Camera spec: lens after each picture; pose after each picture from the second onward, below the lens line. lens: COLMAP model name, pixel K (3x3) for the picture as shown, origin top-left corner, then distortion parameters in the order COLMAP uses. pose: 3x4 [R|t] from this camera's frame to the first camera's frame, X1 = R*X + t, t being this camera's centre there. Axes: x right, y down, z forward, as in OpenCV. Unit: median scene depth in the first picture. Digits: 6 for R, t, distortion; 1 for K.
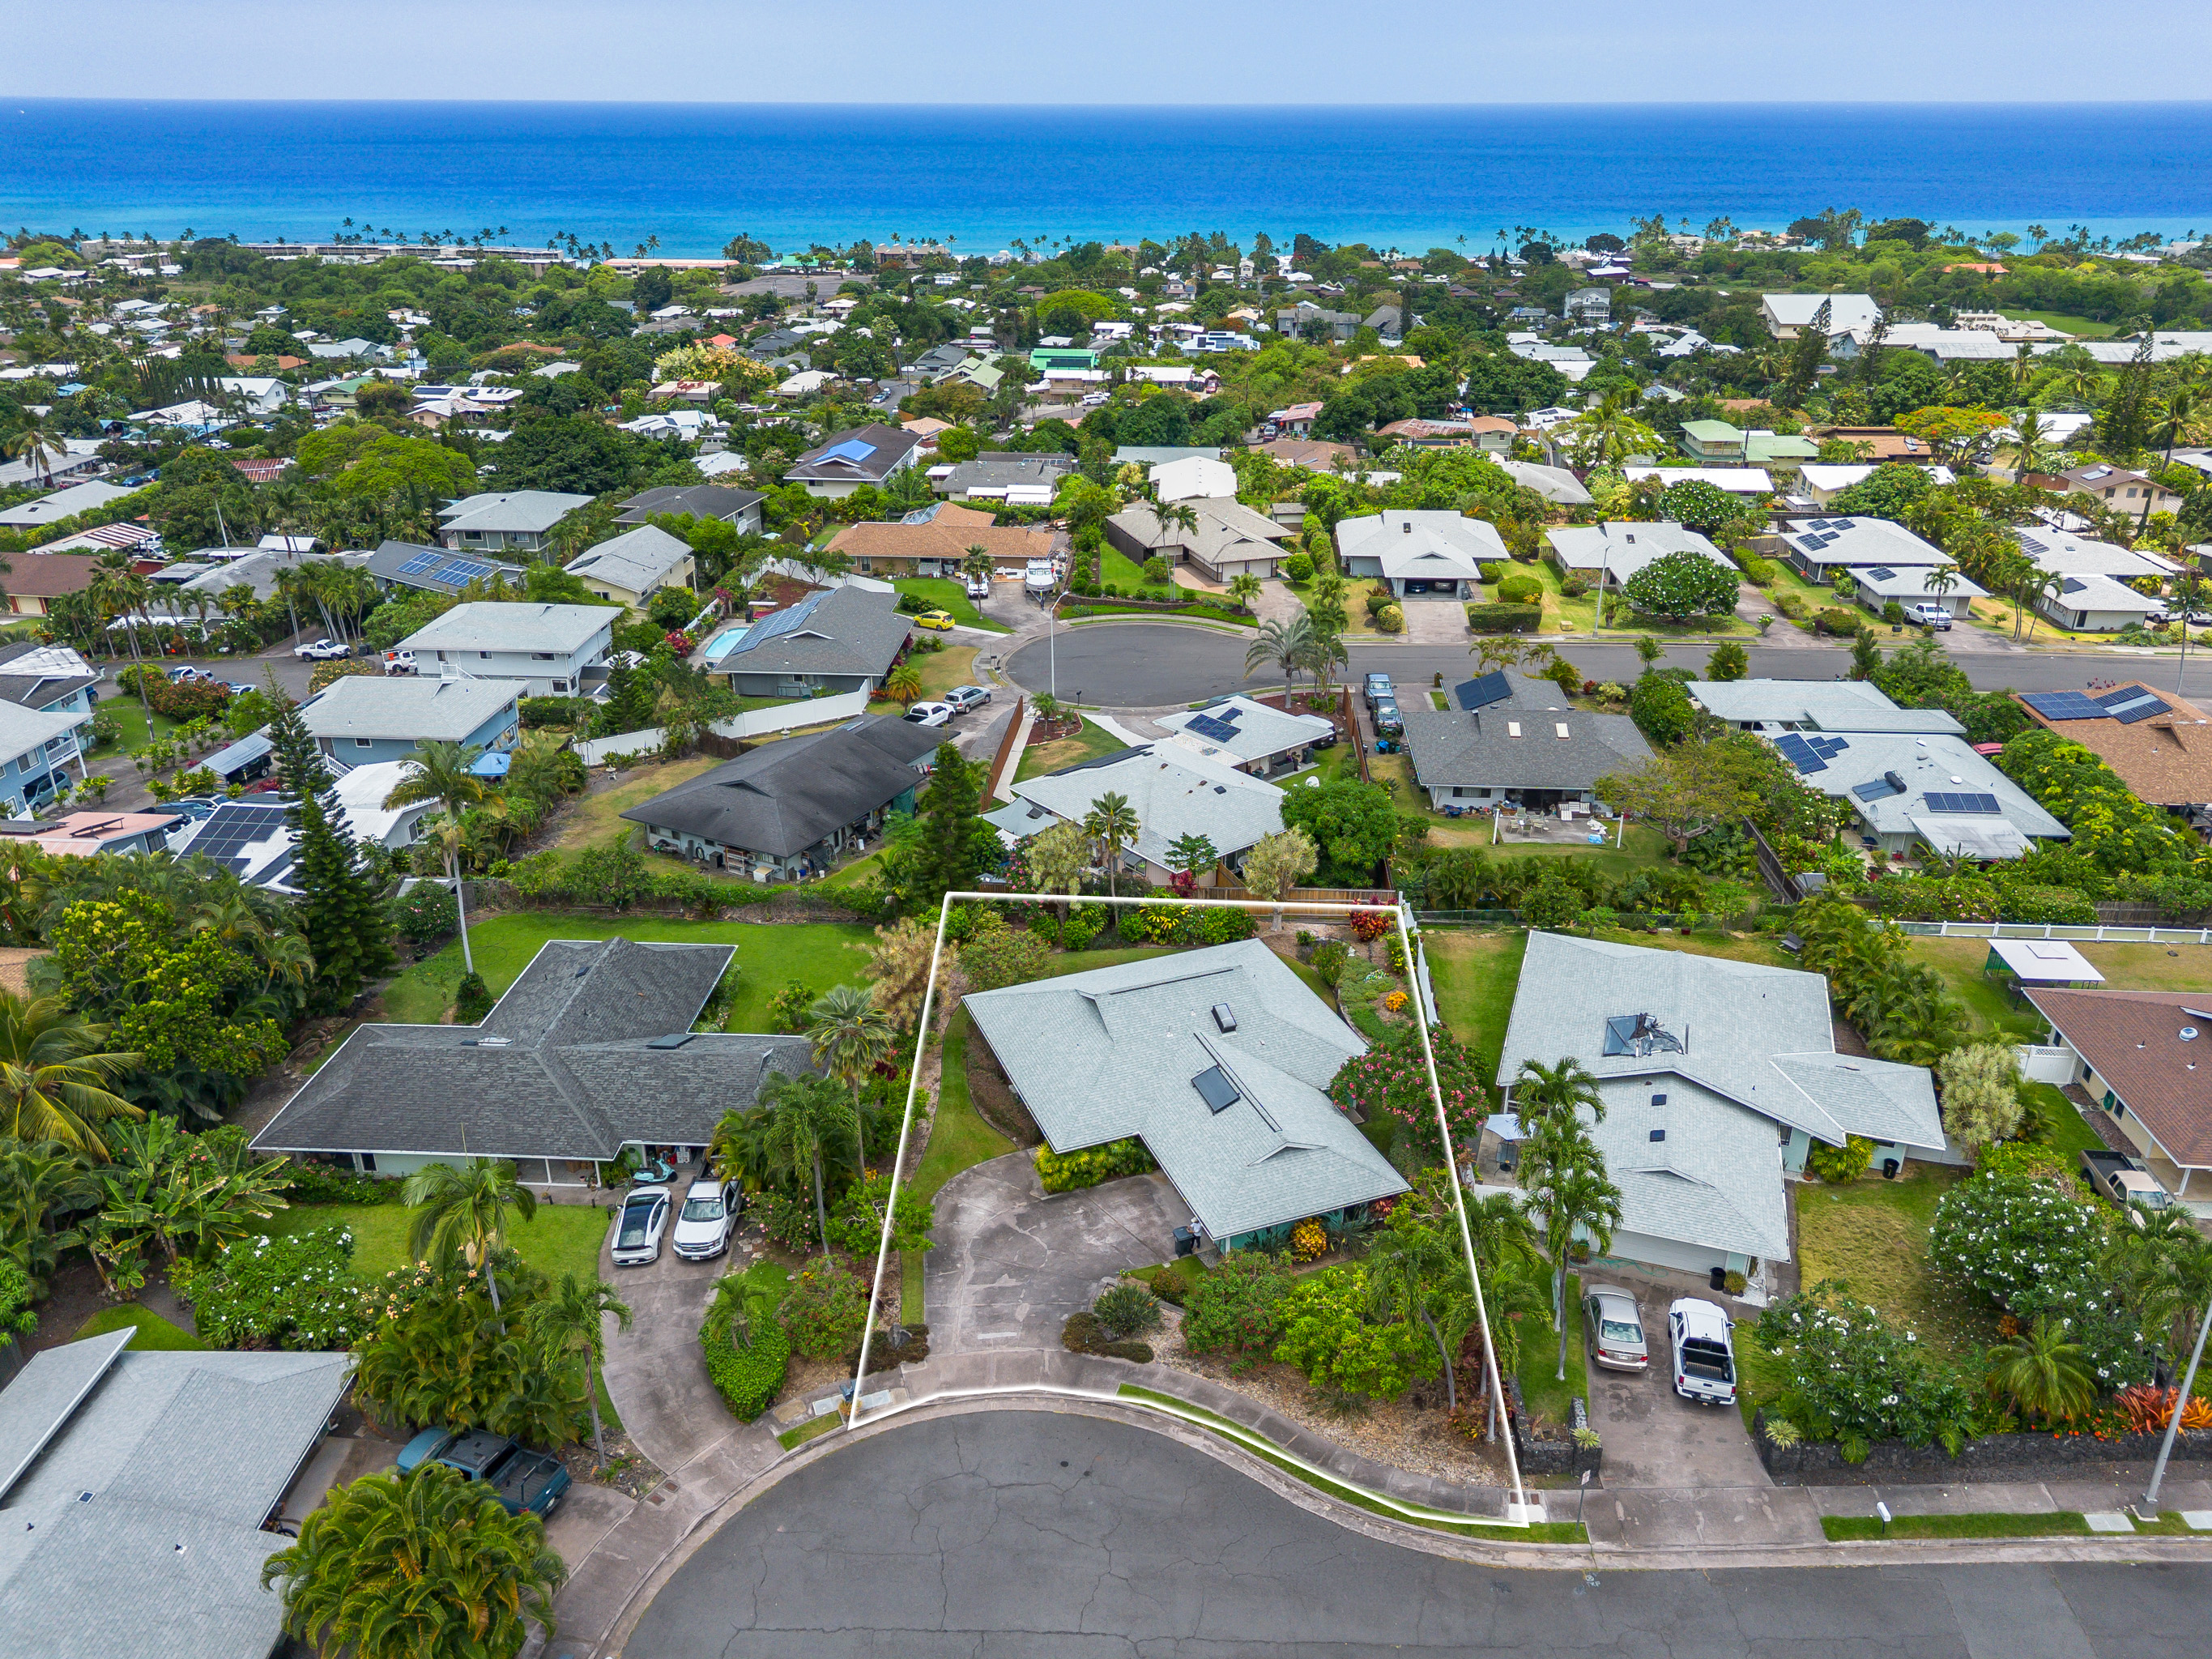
lens RADIAL K [[1577.9, 0, 1106.0], [0, 1577.9, 829.5], [0, 0, 1]] dist [0.008016, 0.001915]
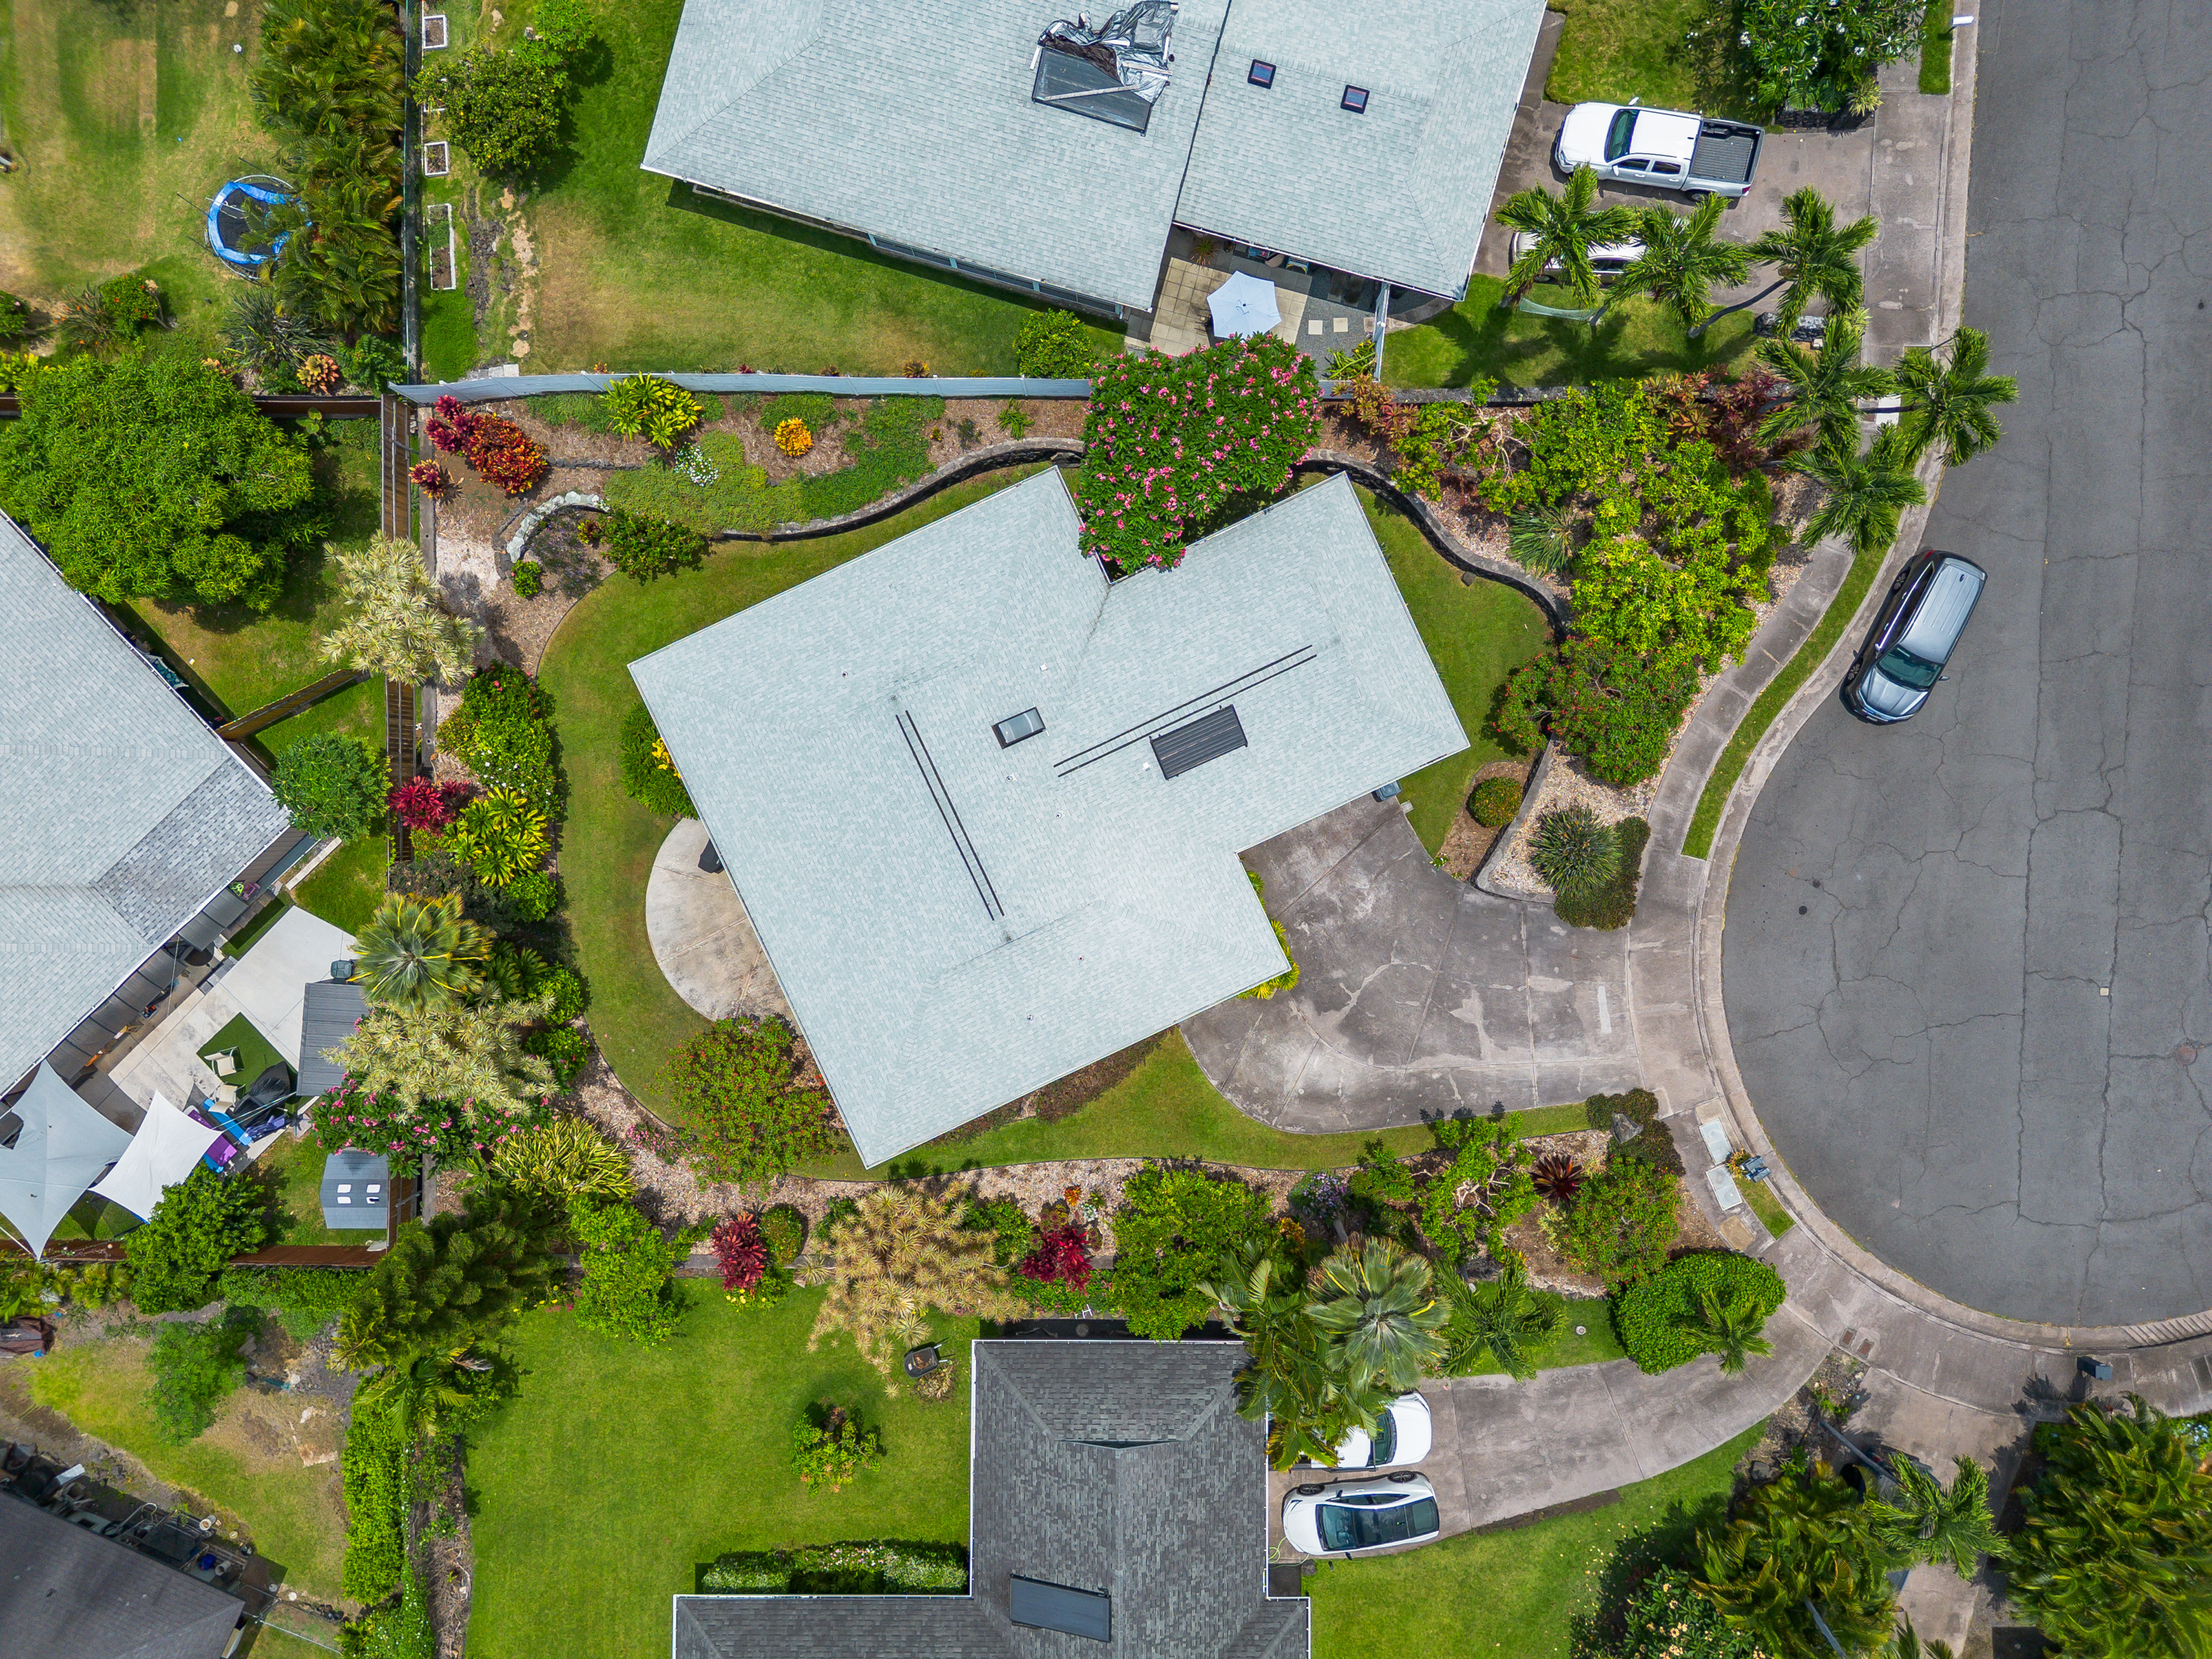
lens RADIAL K [[1577.9, 0, 1106.0], [0, 1577.9, 829.5], [0, 0, 1]] dist [0.008016, 0.001915]
pose [[-0.063167, -0.997945, -0.010754, 0.052458], [0.432433, -0.037080, 0.900903, -0.557838], [-0.899451, 0.052257, 0.433887, 0.932888]]
